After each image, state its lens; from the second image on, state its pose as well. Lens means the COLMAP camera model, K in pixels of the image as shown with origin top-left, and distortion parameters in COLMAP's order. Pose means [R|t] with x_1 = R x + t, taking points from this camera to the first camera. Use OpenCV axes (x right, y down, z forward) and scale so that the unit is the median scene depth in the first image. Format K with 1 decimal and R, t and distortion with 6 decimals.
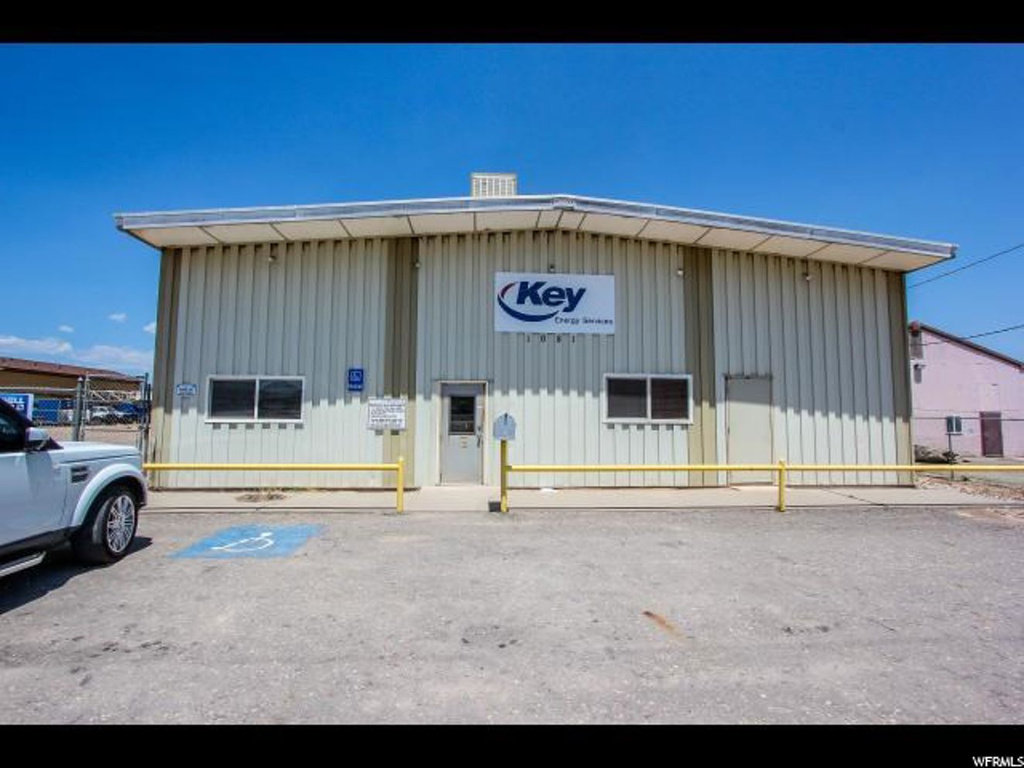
lens RADIAL K [[466.5, 0, 512.0], [0, 466.5, 384.0], [0, 0, 1]] dist [-0.017196, 0.000396]
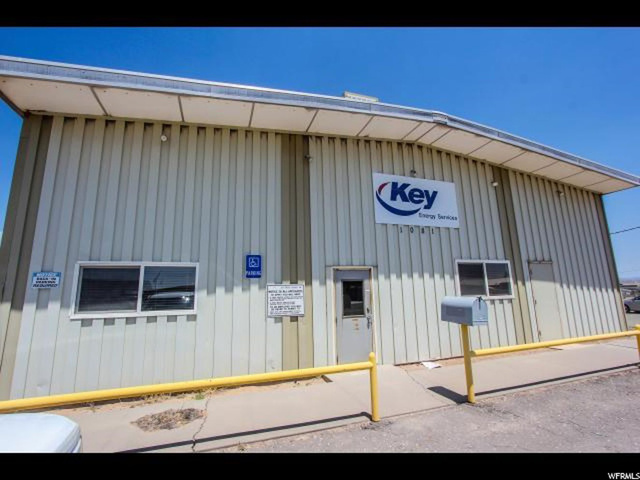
lens RADIAL K [[291.6, 0, 320.0], [0, 291.6, 240.0], [0, 0, 1]] dist [-0.017196, 0.000396]
pose [[0.964644, 0.016018, 0.263068, -0.356252], [0.012809, 0.994122, -0.107502, 0.003910], [-0.263244, 0.107071, 0.958769, 0.362665]]
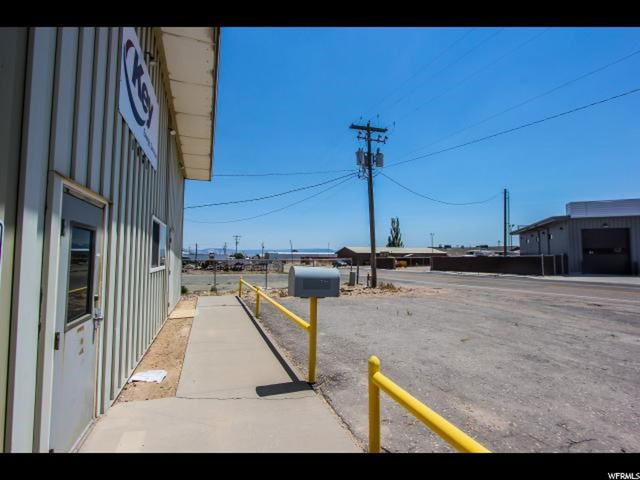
lens RADIAL K [[291.6, 0, 320.0], [0, 291.6, 240.0], [0, 0, 1]] dist [-0.017196, 0.000396]
pose [[-0.288649, 0.042669, 0.956484, -0.405302], [-0.074660, 0.994961, -0.066917, 0.037241], [-0.954520, -0.090726, -0.284009, 0.869622]]
